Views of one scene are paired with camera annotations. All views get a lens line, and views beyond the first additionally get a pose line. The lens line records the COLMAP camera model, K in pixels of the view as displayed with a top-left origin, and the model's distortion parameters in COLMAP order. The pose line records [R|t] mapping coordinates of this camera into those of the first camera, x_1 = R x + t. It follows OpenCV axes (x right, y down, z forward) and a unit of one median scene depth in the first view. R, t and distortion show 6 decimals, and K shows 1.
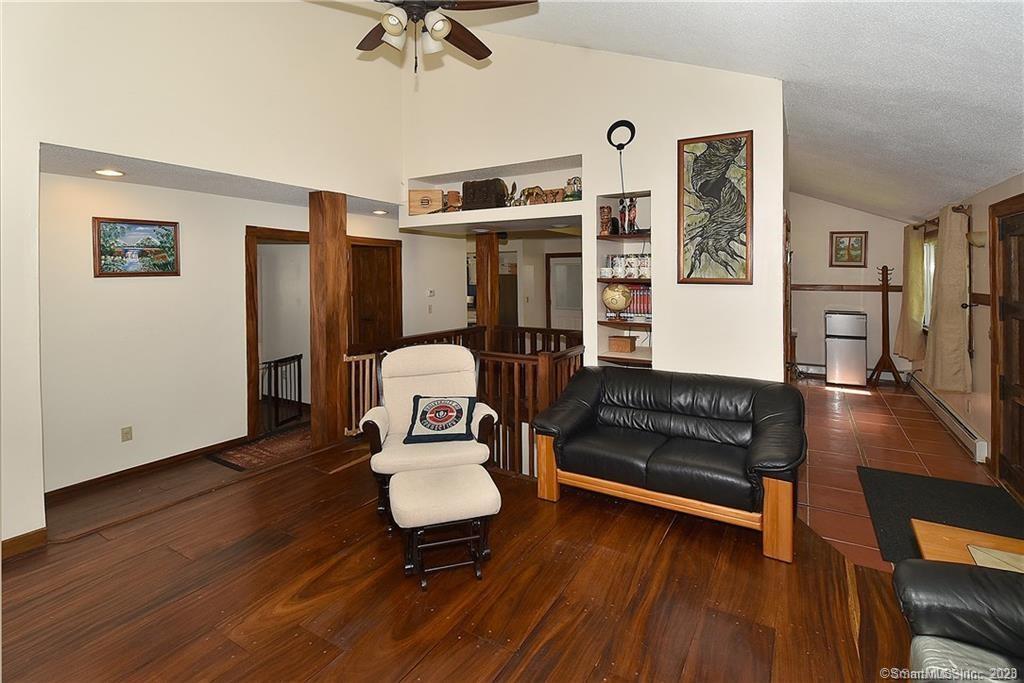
lens RADIAL K [[481.2, 0, 512.7], [0, 481.2, 344.9], [0, 0, 1]] dist [0.001927, 0.000036]
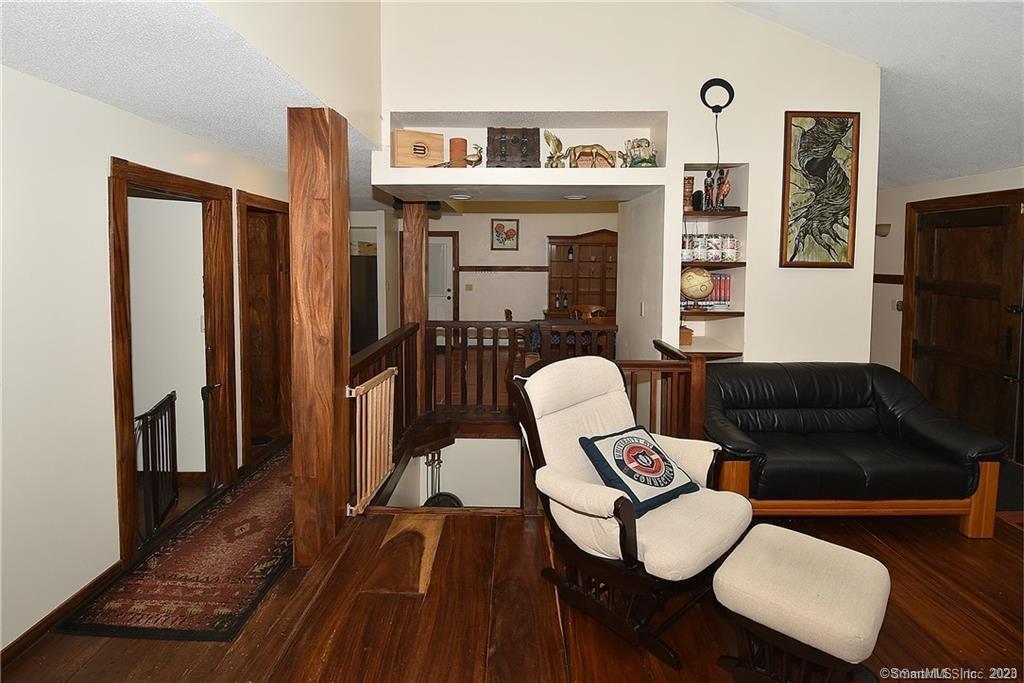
lens RADIAL K [[494.9, 0, 510.5], [0, 494.9, 334.1], [0, 0, 1]] dist [-0.010037, -0.000383]
pose [[0.864204, -0.072396, 0.497906, -0.568188], [0.067058, 0.997338, 0.028624, -0.059510], [-0.498653, 0.008652, 0.866759, 0.422682]]
